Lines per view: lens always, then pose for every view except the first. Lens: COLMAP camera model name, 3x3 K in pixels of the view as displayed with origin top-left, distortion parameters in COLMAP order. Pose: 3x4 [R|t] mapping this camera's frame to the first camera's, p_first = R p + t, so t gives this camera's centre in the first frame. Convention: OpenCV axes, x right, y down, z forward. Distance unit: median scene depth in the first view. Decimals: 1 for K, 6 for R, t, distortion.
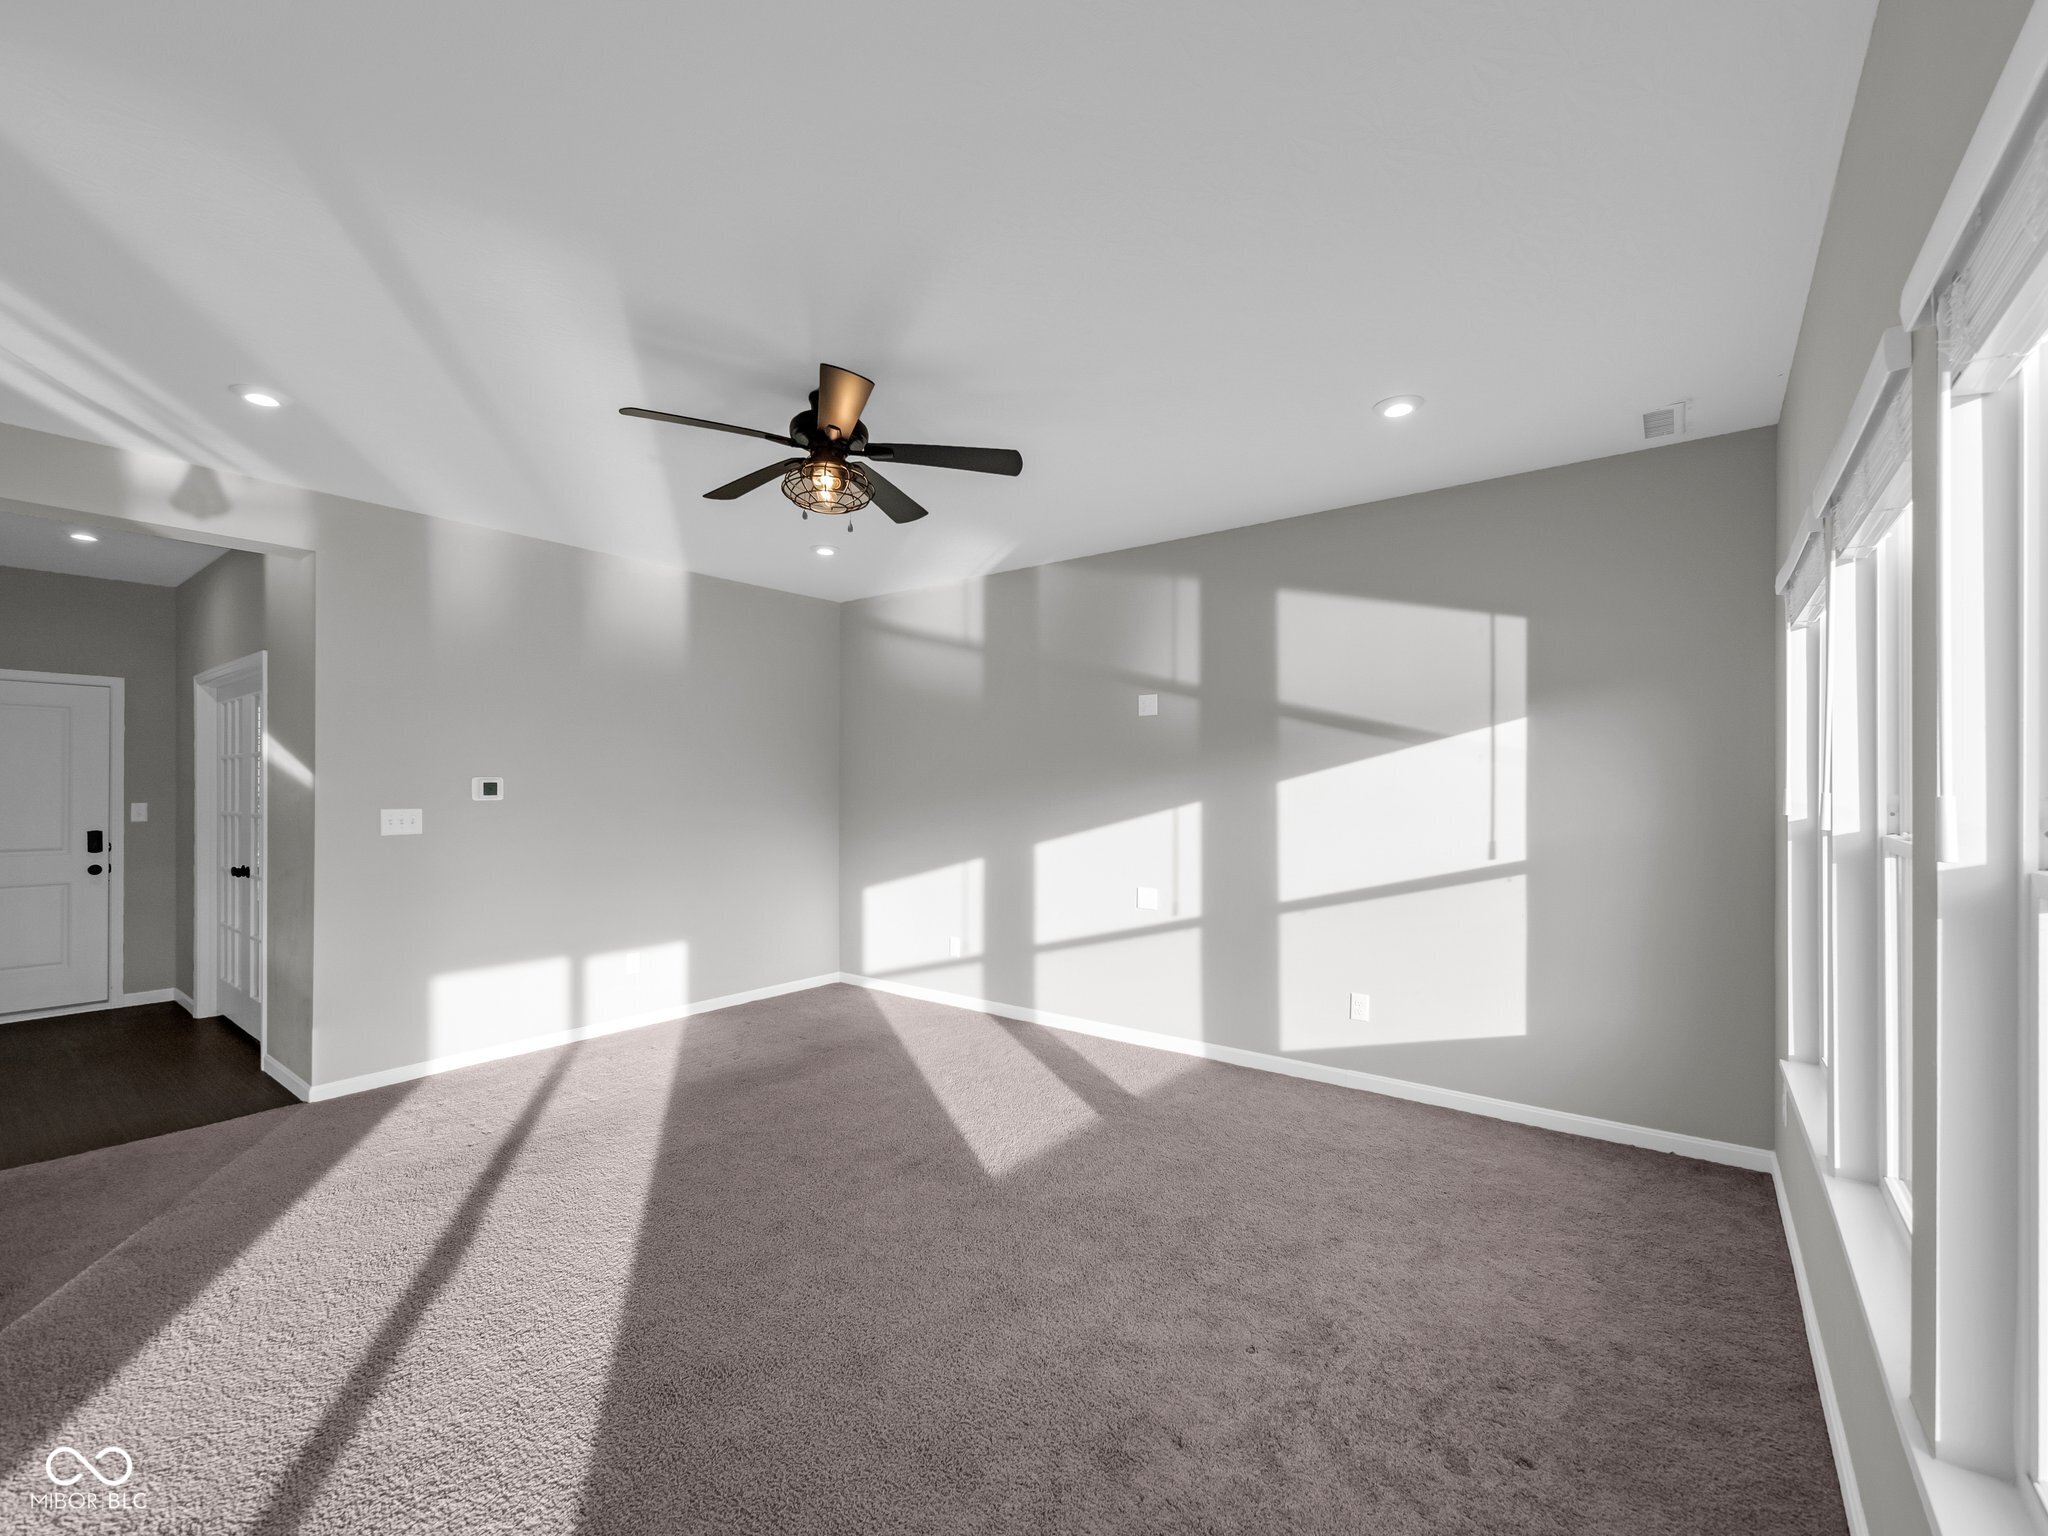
lens RADIAL K [[862.4, 0, 1057.3], [0, 862.4, 772.5], [0, 0, 1]] dist [-0.004712, 0.000483]
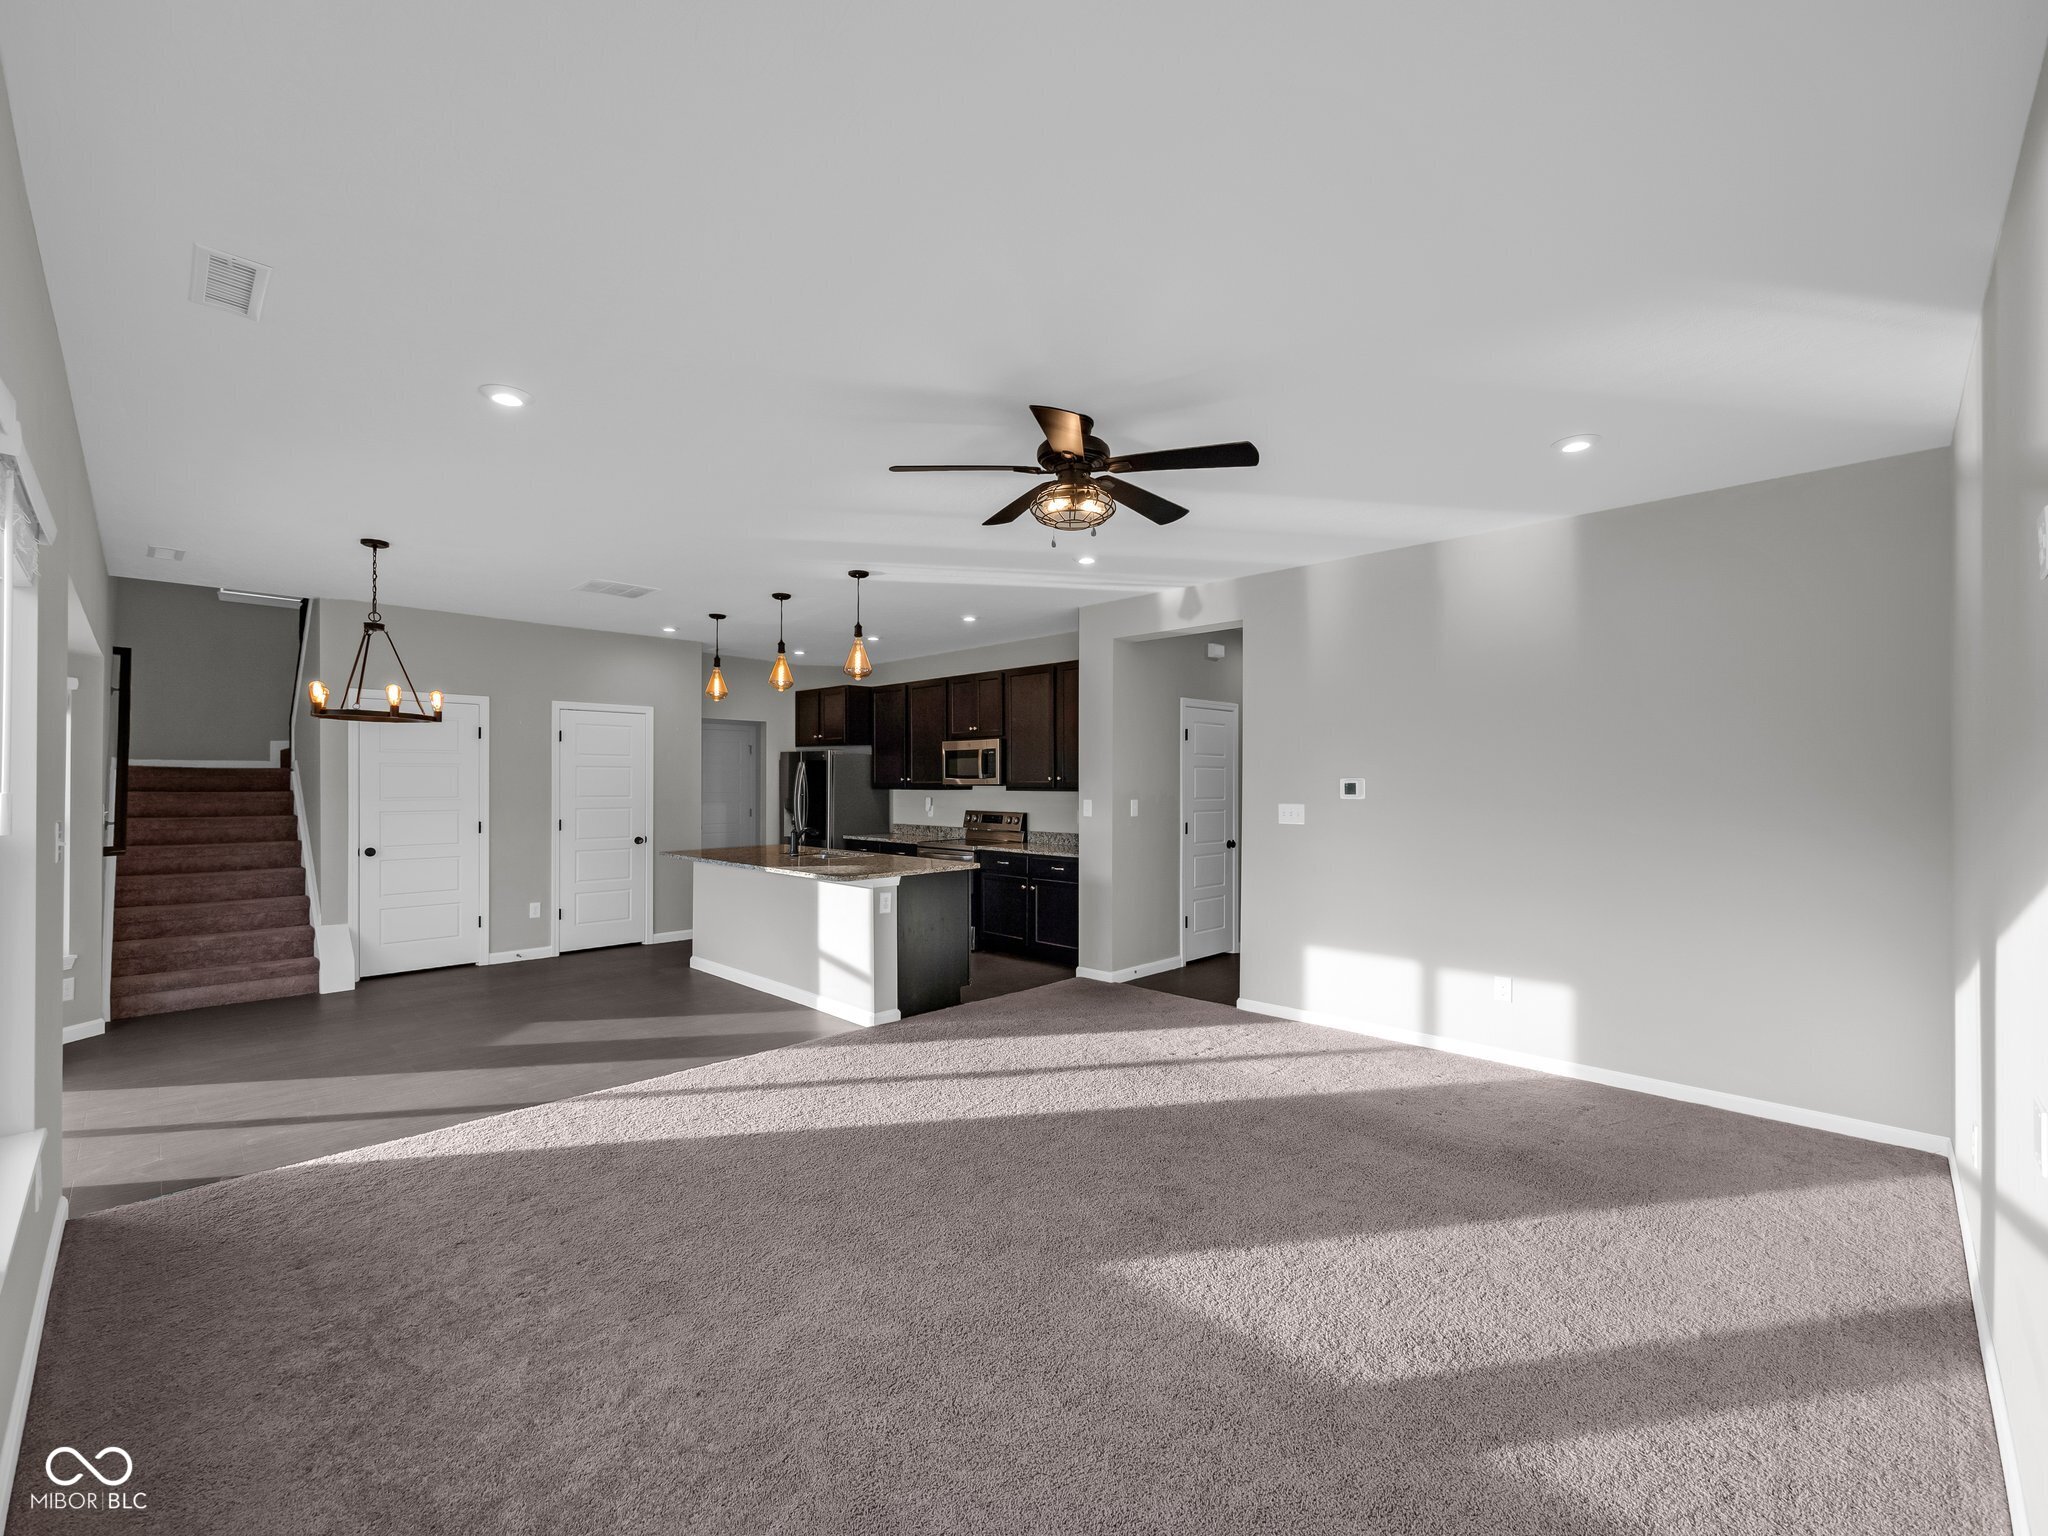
lens RADIAL K [[862.4, 0, 1004.0], [0, 862.4, 768.5], [0, 0, 1]] dist [-0.004712, 0.000483]
pose [[-0.135579, -0.018251, -0.990598, 0.567016], [-0.000049, 0.999830, -0.018415, 0.013159], [0.990767, -0.002448, -0.135557, 0.759618]]
